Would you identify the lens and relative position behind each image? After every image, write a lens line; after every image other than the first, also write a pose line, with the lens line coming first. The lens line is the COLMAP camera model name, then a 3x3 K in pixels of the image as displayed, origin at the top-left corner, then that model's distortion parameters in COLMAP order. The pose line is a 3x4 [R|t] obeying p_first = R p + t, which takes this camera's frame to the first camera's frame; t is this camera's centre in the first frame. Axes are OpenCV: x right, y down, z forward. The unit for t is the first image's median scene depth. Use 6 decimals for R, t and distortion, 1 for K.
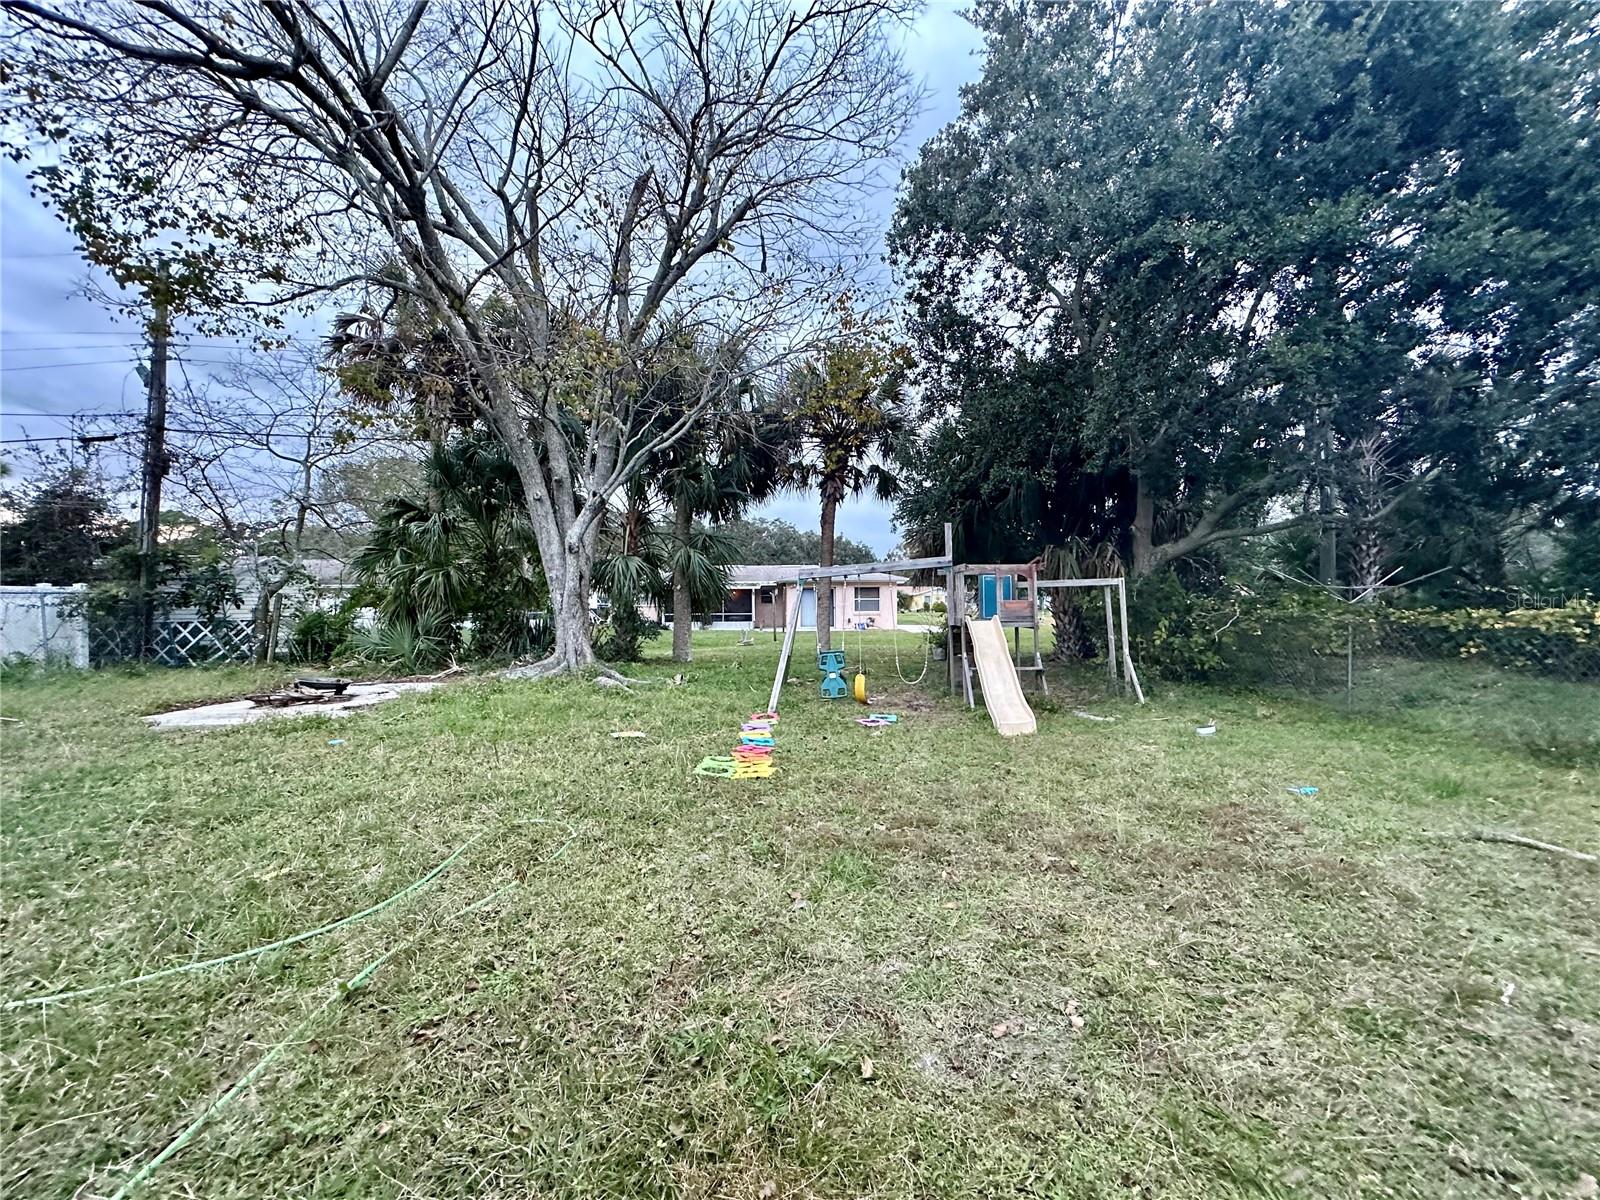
lens RADIAL K [[647.8, 0, 797.0], [0, 647.8, 603.6], [0, 0, 1]] dist [0.000457, 0.000013]
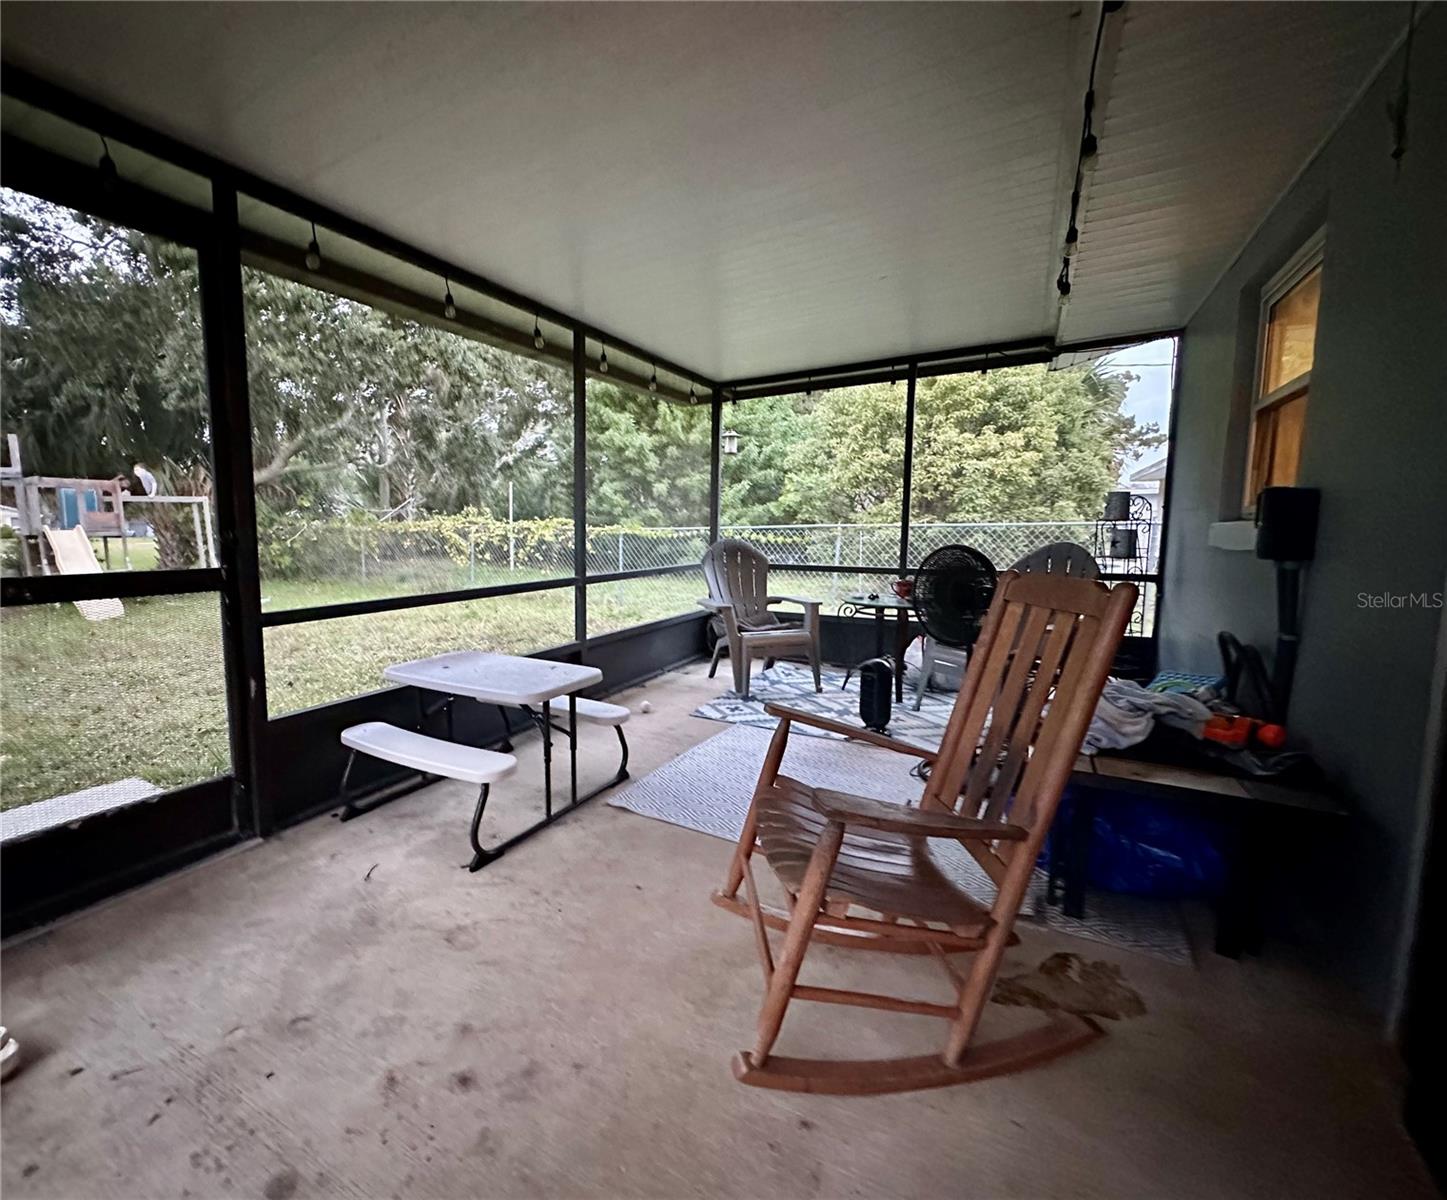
lens RADIAL K [[714.4, 0, 721.4], [0, 714.4, 609.0], [0, 0, 1]] dist [-0.003287, -0.001103]
pose [[0.534556, -0.082825, 0.841065, -0.129090], [-0.001545, 0.995089, 0.098975, 0.035124], [-0.845132, -0.054207, 0.531803, -0.532974]]
